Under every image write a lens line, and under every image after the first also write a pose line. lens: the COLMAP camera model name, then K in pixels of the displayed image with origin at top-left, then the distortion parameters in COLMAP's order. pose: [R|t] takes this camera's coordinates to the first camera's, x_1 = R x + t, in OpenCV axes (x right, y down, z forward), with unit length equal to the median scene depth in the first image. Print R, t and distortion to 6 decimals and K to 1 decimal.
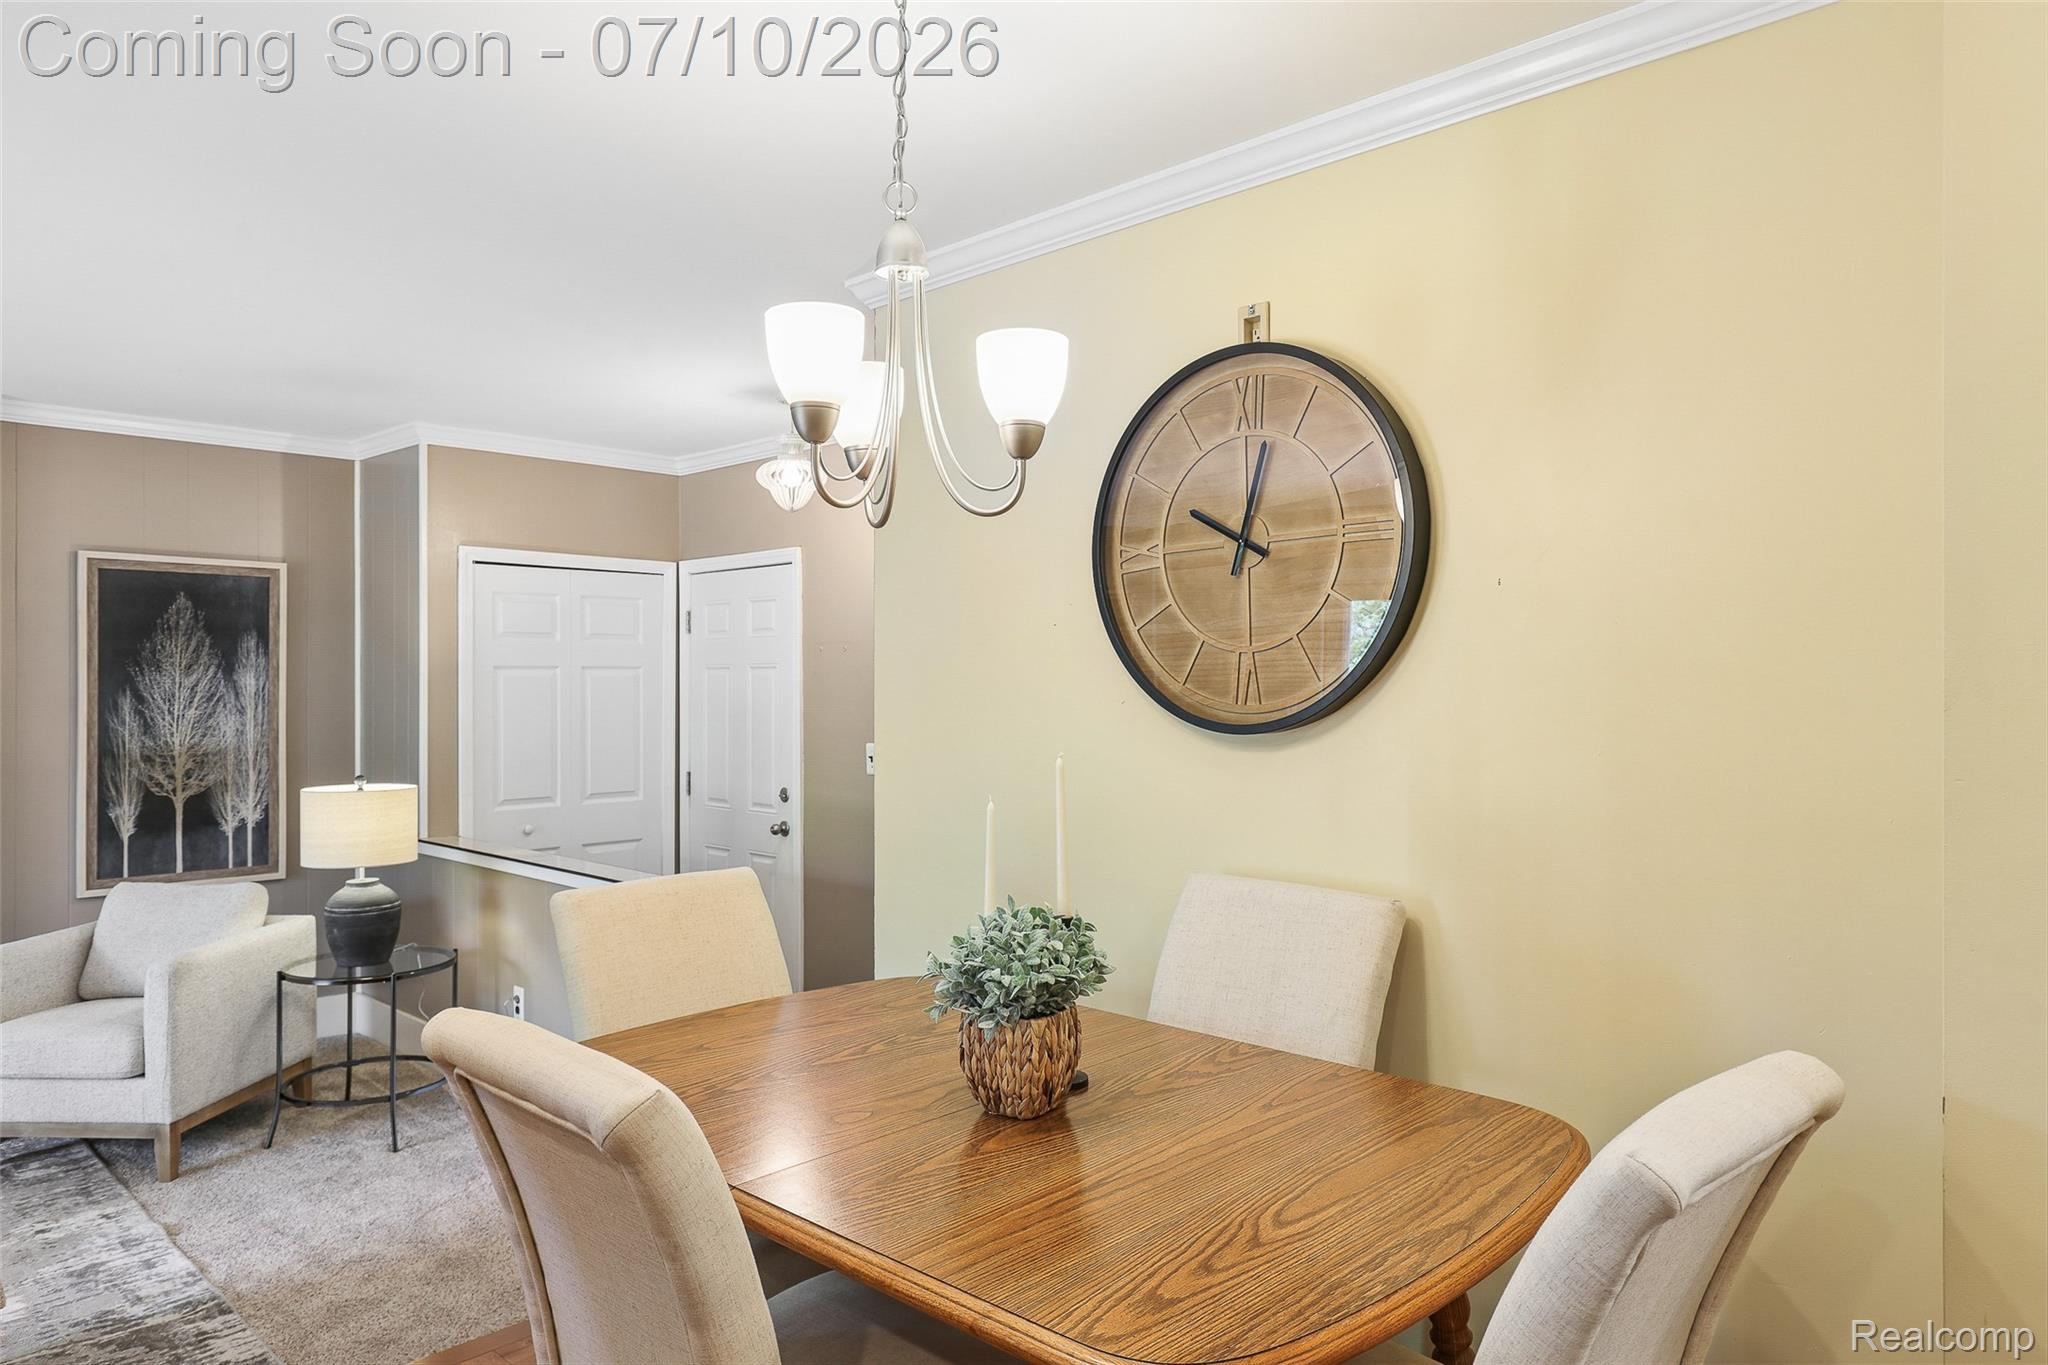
lens RADIAL K [[1325.8, 0, 1023.2], [0, 1325.8, 676.6], [0, 0, 1]] dist [-0.001243, 0.011134]
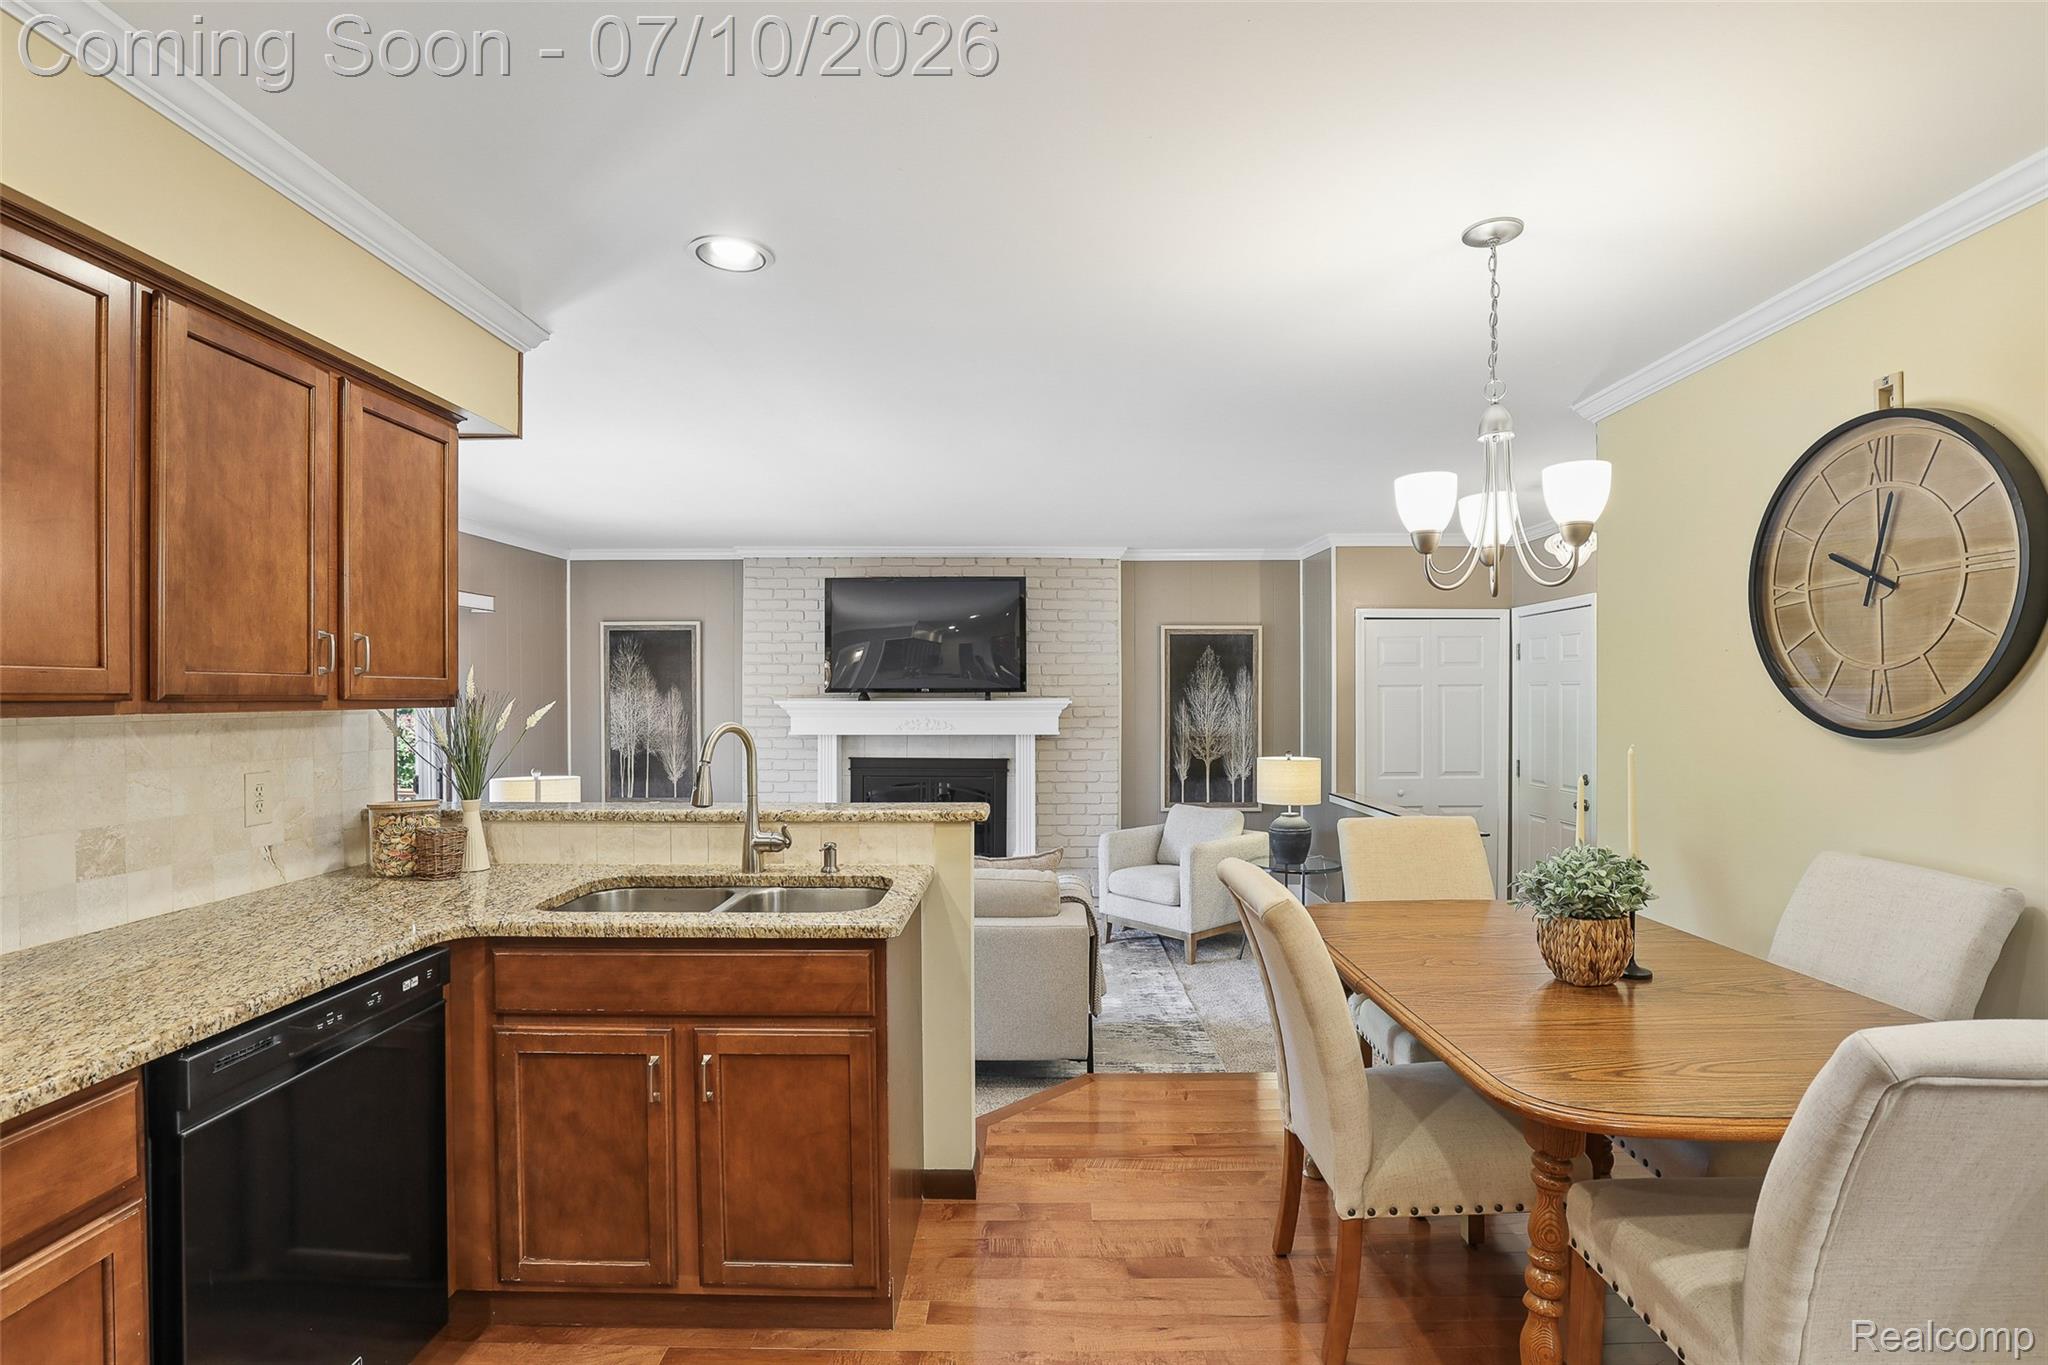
lens RADIAL K [[936.9, 0, 1022.0], [0, 936.9, 694.5], [0, 0, 1]] dist [-0.003374, -0.000090]
pose [[0.696111, -0.001983, -0.717932, 0.217388], [0.004234, 0.999990, 0.001343, -0.000458], [0.717922, -0.003975, 0.696112, -0.127807]]
